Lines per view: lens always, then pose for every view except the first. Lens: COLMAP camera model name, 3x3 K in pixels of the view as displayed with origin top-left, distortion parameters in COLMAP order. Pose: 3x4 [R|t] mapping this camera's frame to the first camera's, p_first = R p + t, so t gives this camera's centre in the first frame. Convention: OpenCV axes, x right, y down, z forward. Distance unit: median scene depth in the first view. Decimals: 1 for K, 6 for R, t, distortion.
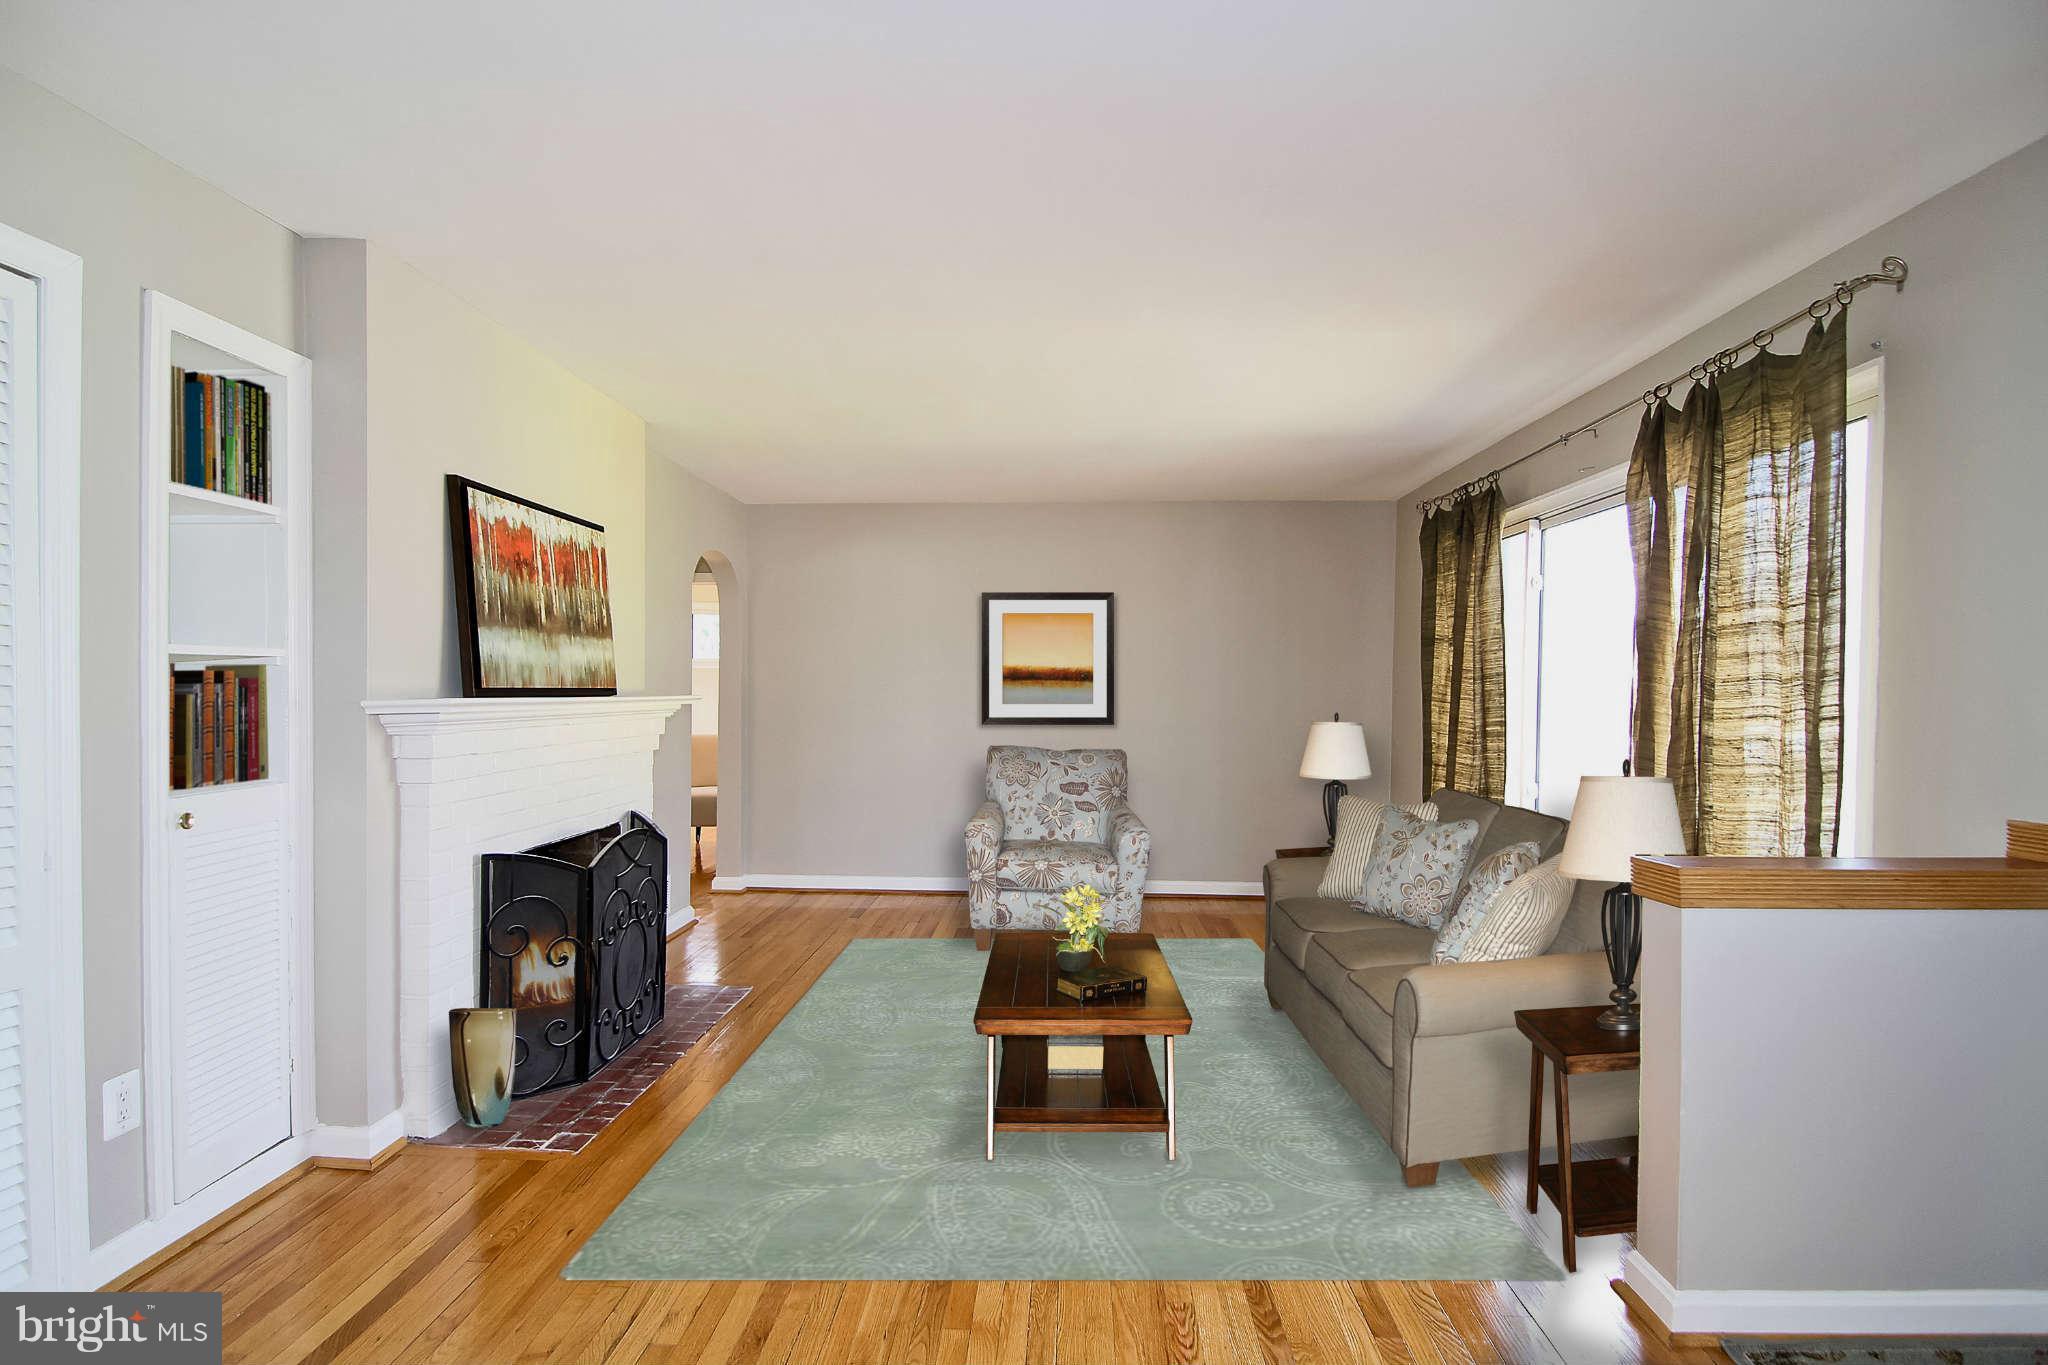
lens RADIAL K [[1035.2, 0, 1012.6], [0, 1035.2, 706.8], [0, 0, 1]] dist [0.056336, -0.042099]
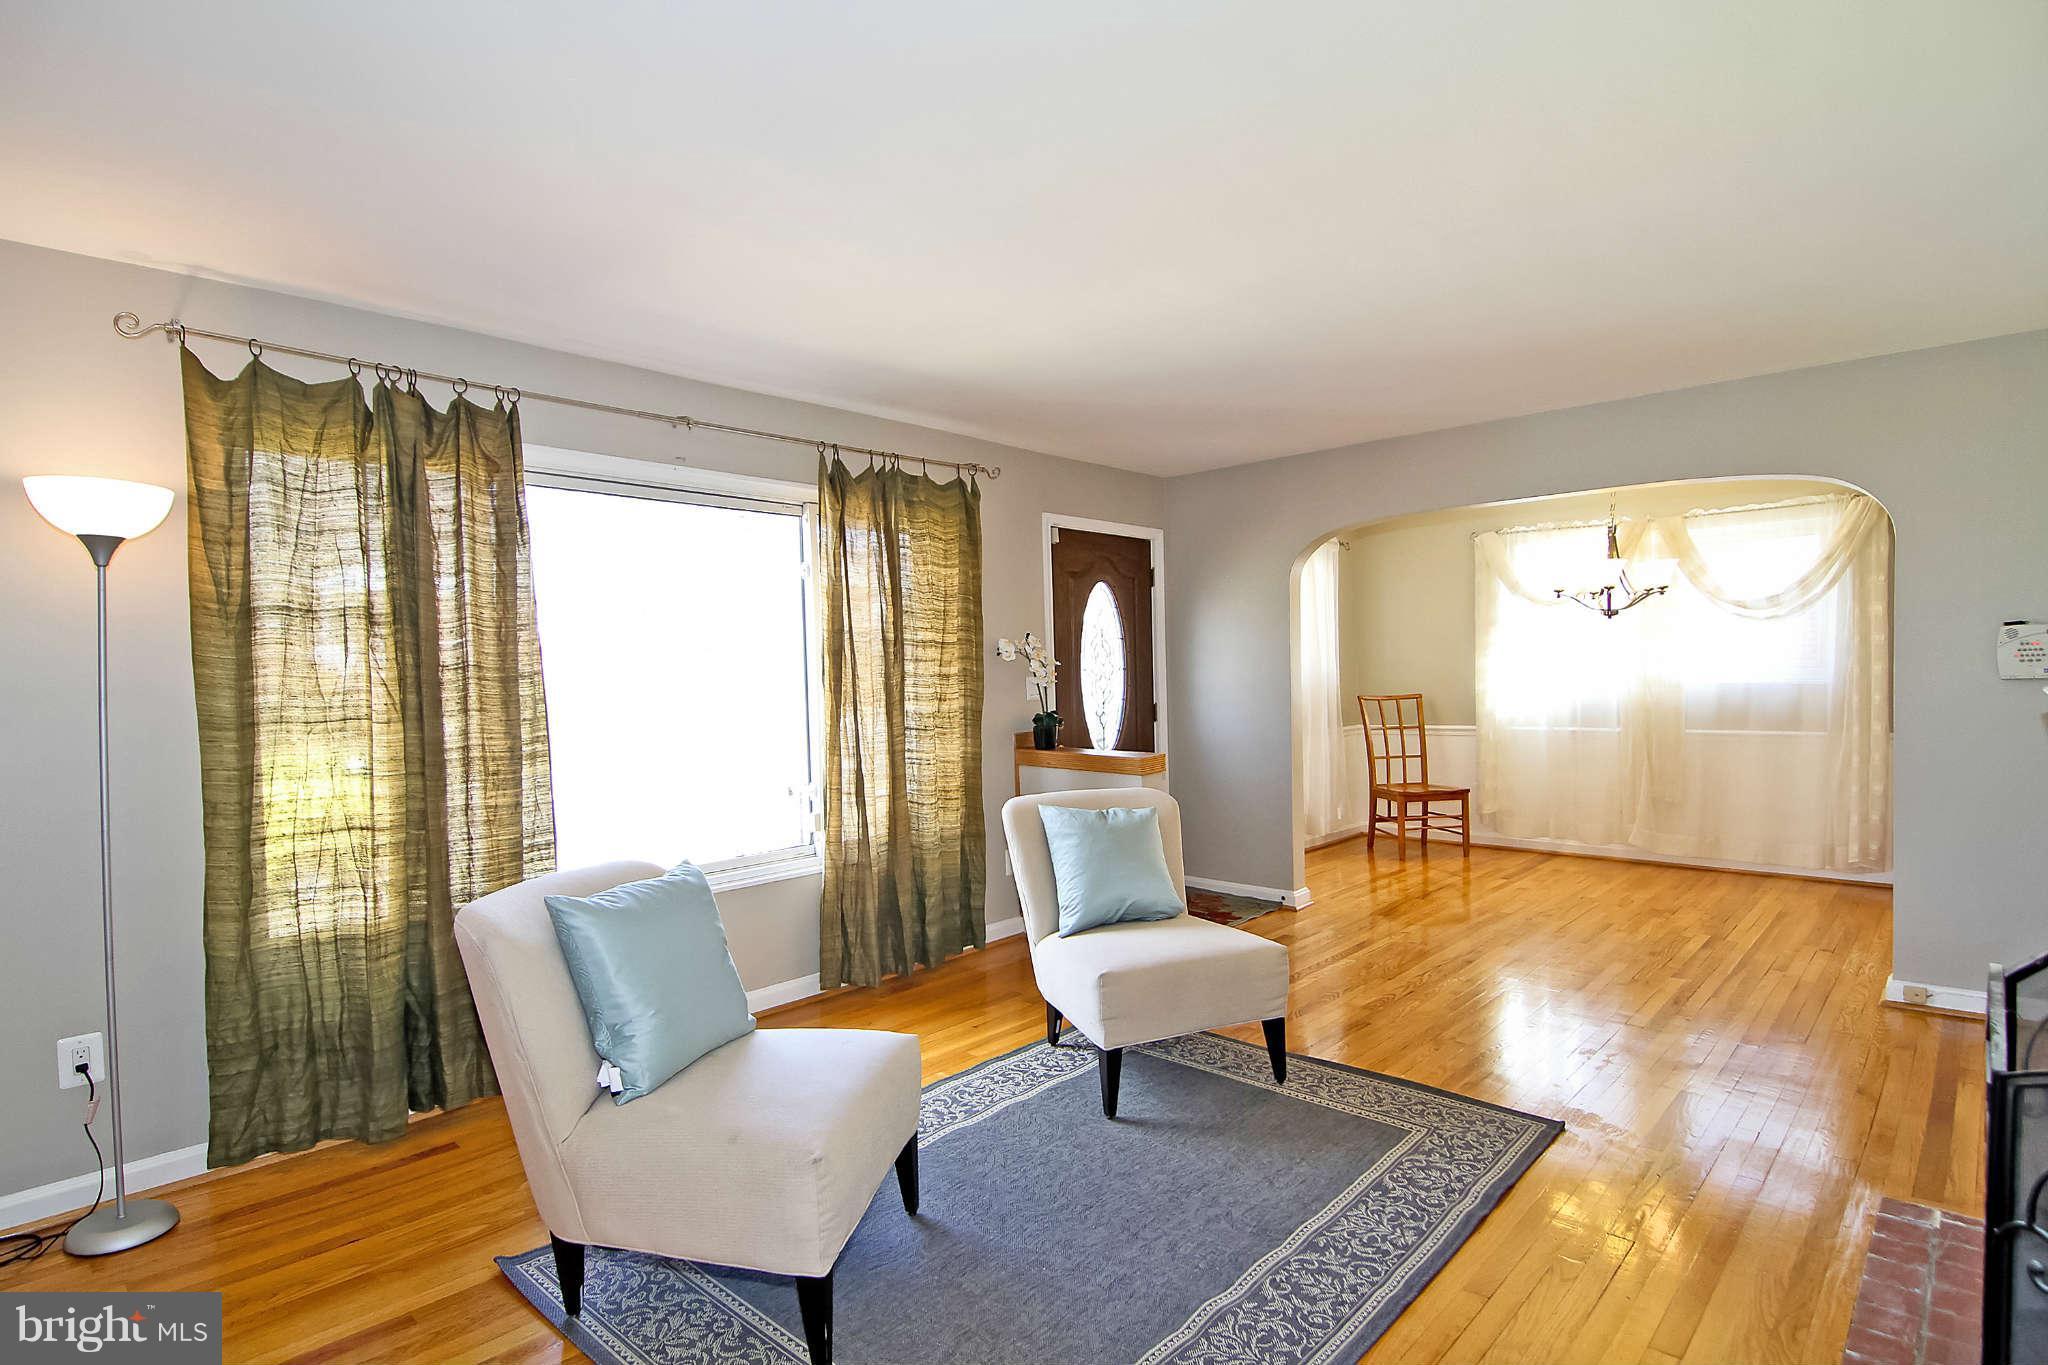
lens RADIAL K [[1032.9, 0, 1009.1], [0, 1032.9, 699.8], [0, 0, 1]] dist [0.049599, -0.036939]
pose [[-0.753843, -0.015108, 0.656880, -0.273652], [0.025331, 0.998324, 0.052031, -0.042643], [-0.656566, 0.055863, -0.752197, 1.341484]]
